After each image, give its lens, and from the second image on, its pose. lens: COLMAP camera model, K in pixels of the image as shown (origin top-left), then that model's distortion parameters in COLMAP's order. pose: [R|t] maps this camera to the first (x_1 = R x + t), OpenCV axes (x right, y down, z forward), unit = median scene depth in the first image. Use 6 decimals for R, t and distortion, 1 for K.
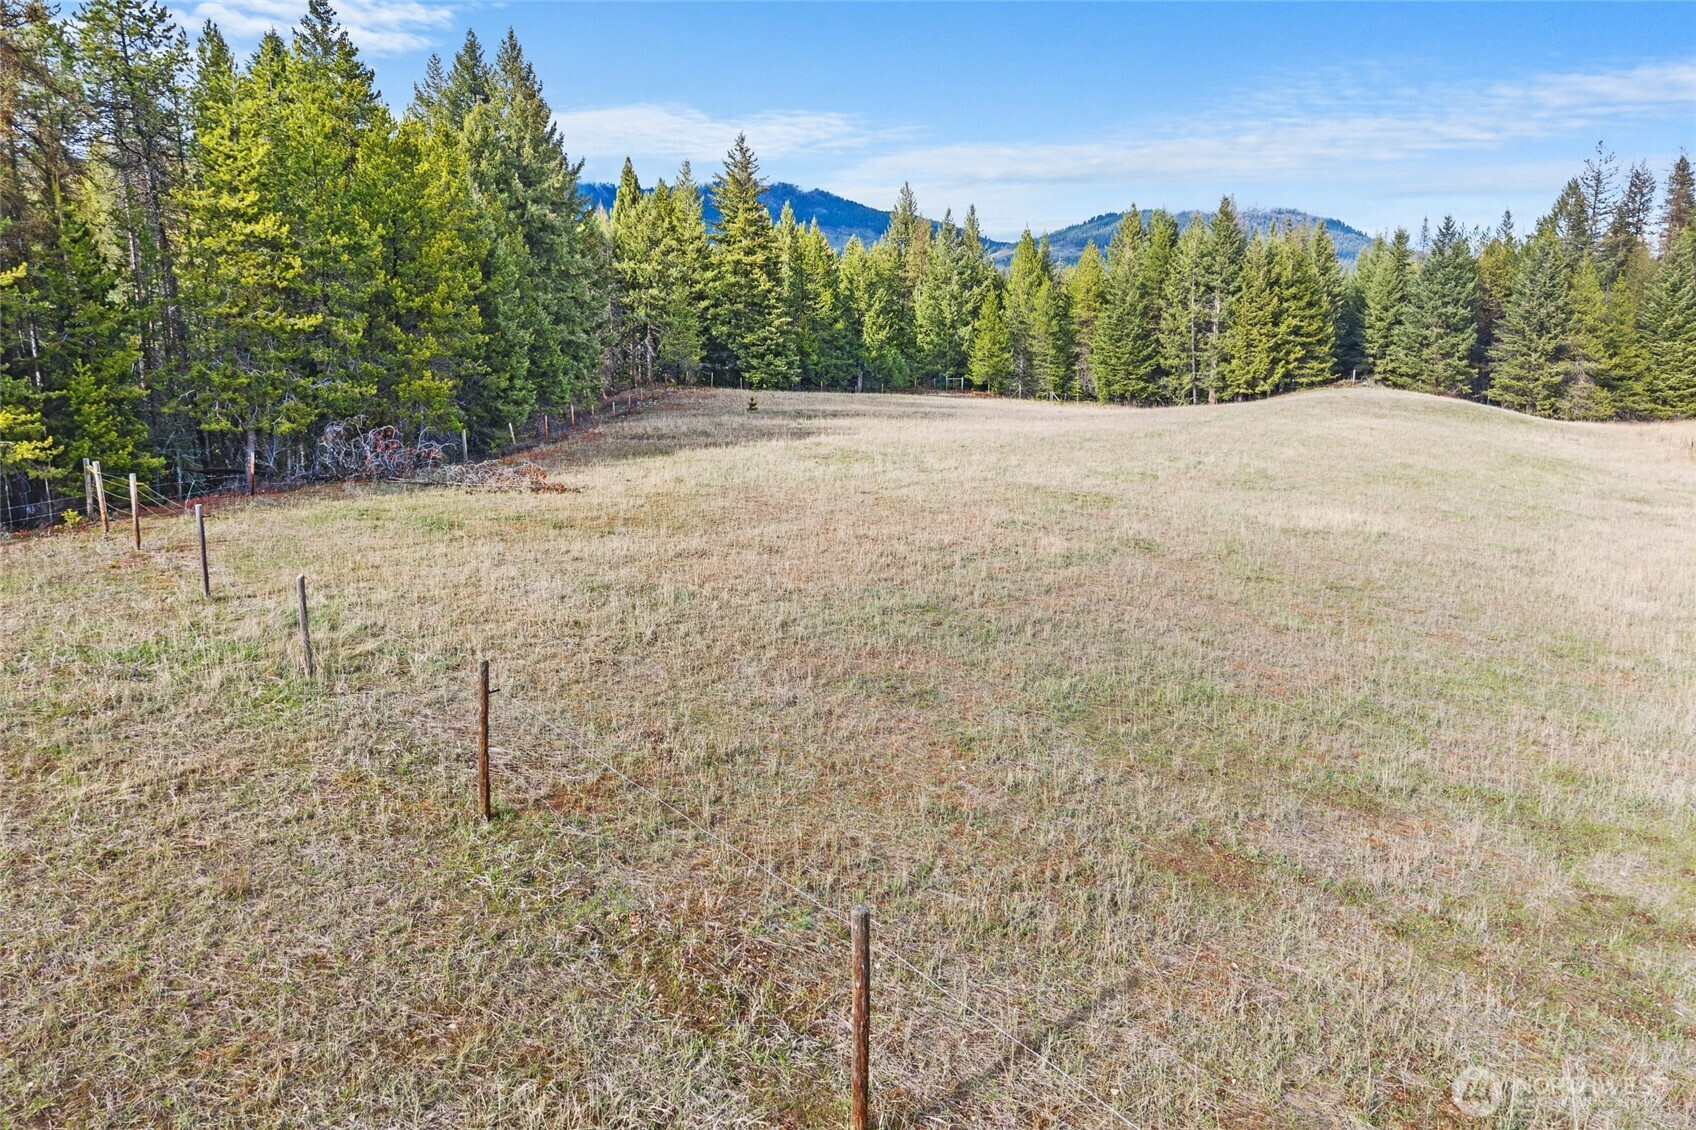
lens RADIAL K [[1108.5, 0, 852.8], [0, 1108.5, 514.6], [0, 0, 1]] dist [-0.010829, -0.003894]
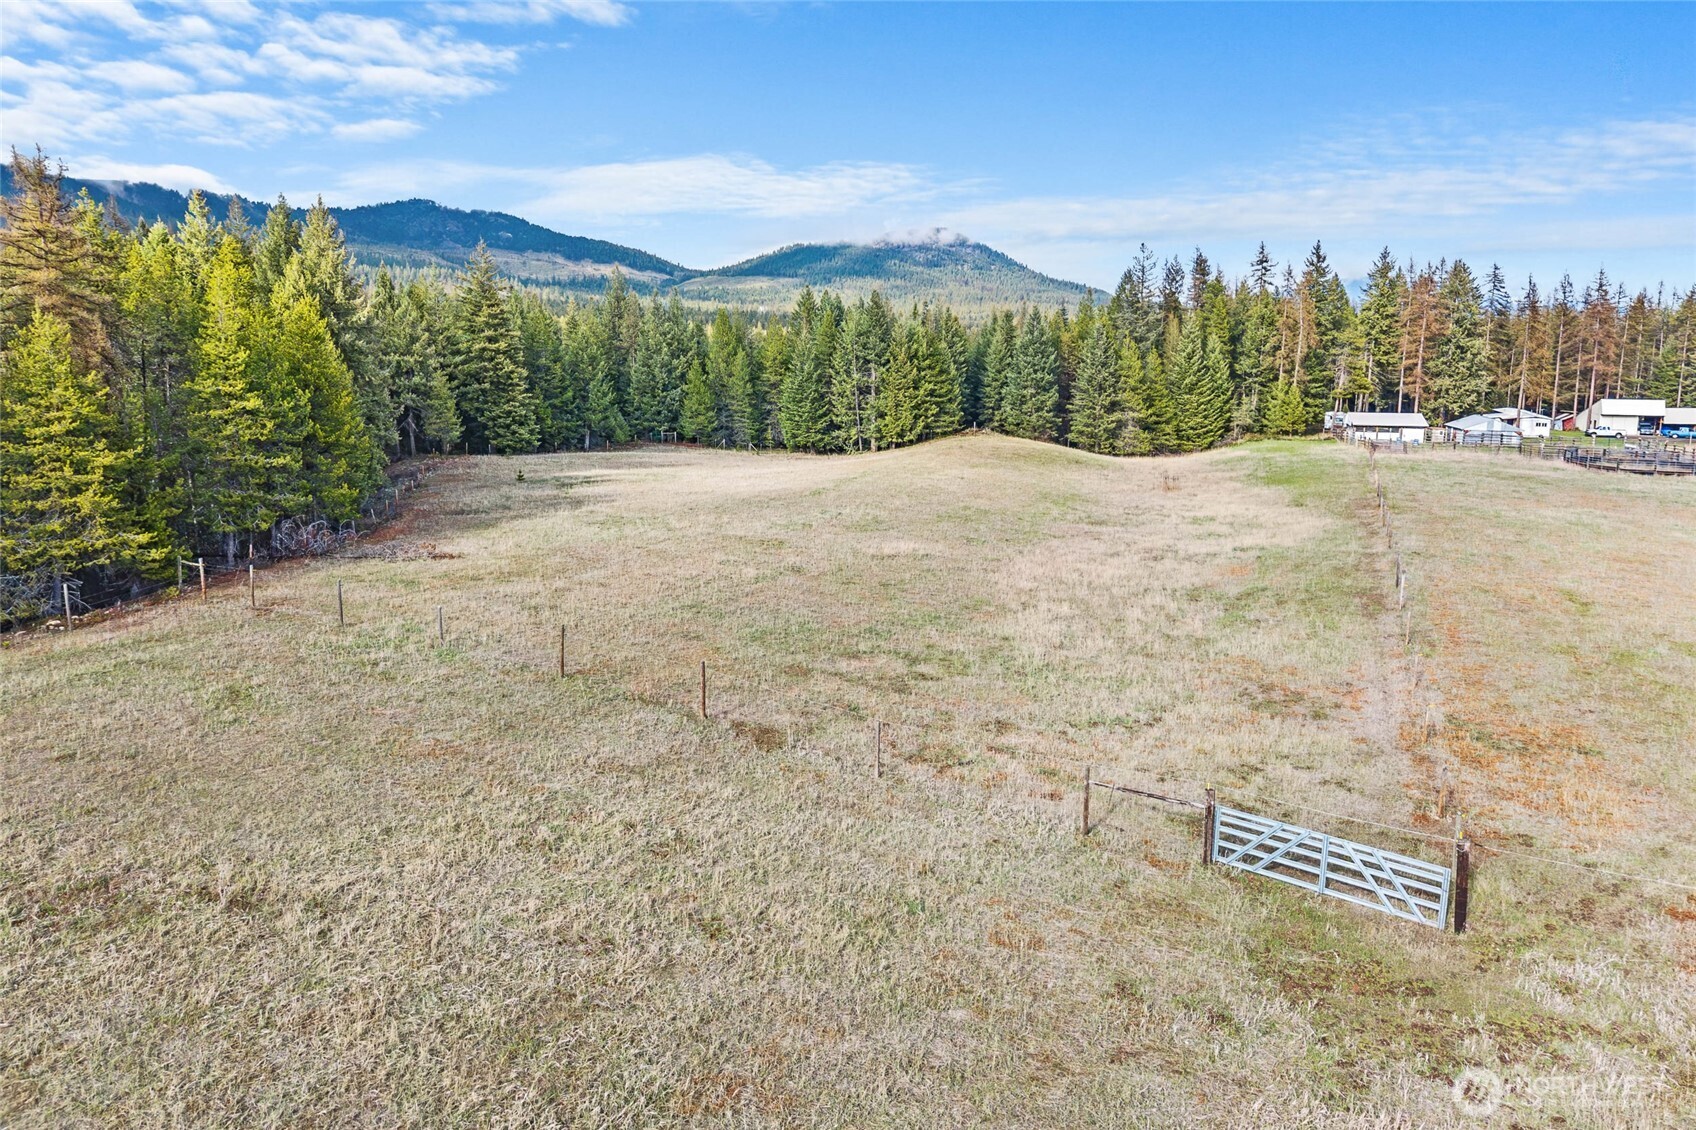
lens RADIAL K [[1108.5, 0, 841.4], [0, 1108.5, 526.7], [0, 0, 1]] dist [-0.010829, -0.003894]
pose [[0.966993, -0.052295, 0.249379, -0.037003], [0.055137, 0.998469, -0.004420, -0.009221], [-0.248766, 0.018024, 0.968396, -0.239428]]
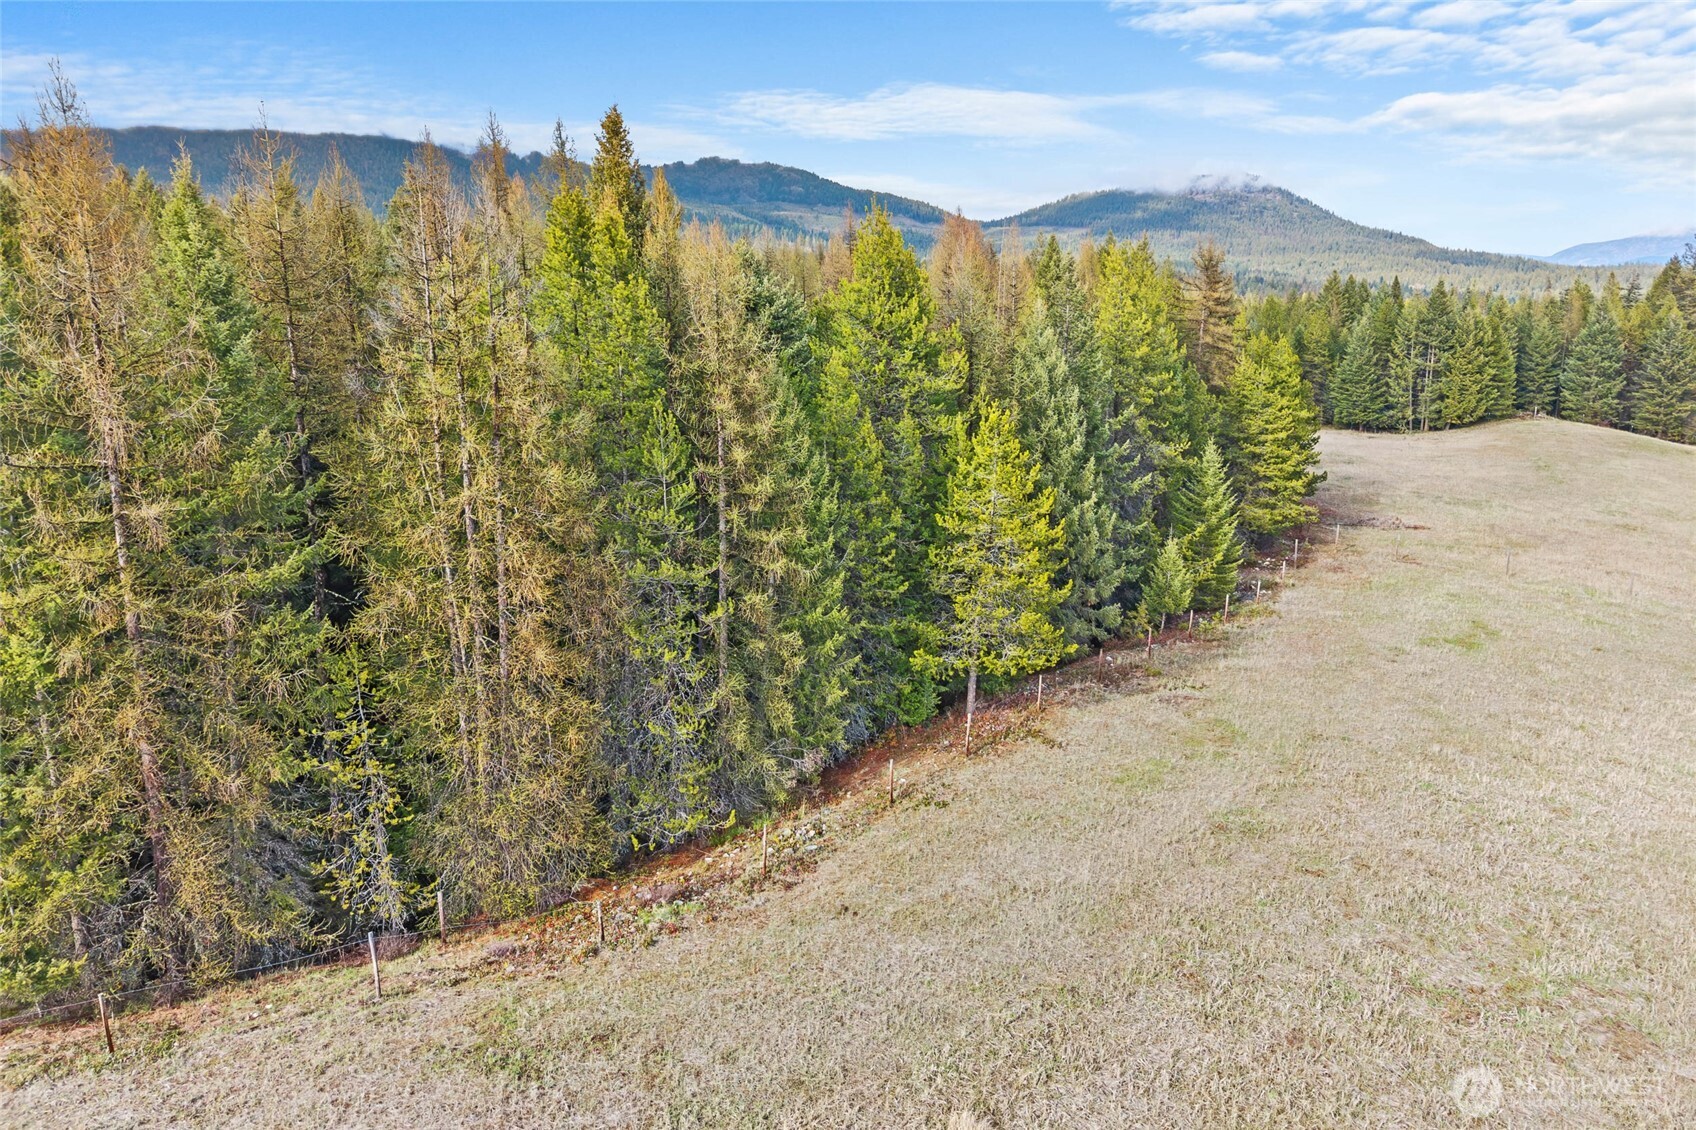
lens RADIAL K [[1108.5, 0, 846.5], [0, 1108.5, 536.2], [0, 0, 1]] dist [-0.010829, -0.003894]
pose [[0.999565, -0.012563, 0.026674, -0.453528], [0.011490, 0.999133, 0.040008, -0.033983], [-0.027153, -0.039684, 0.998843, -0.368461]]
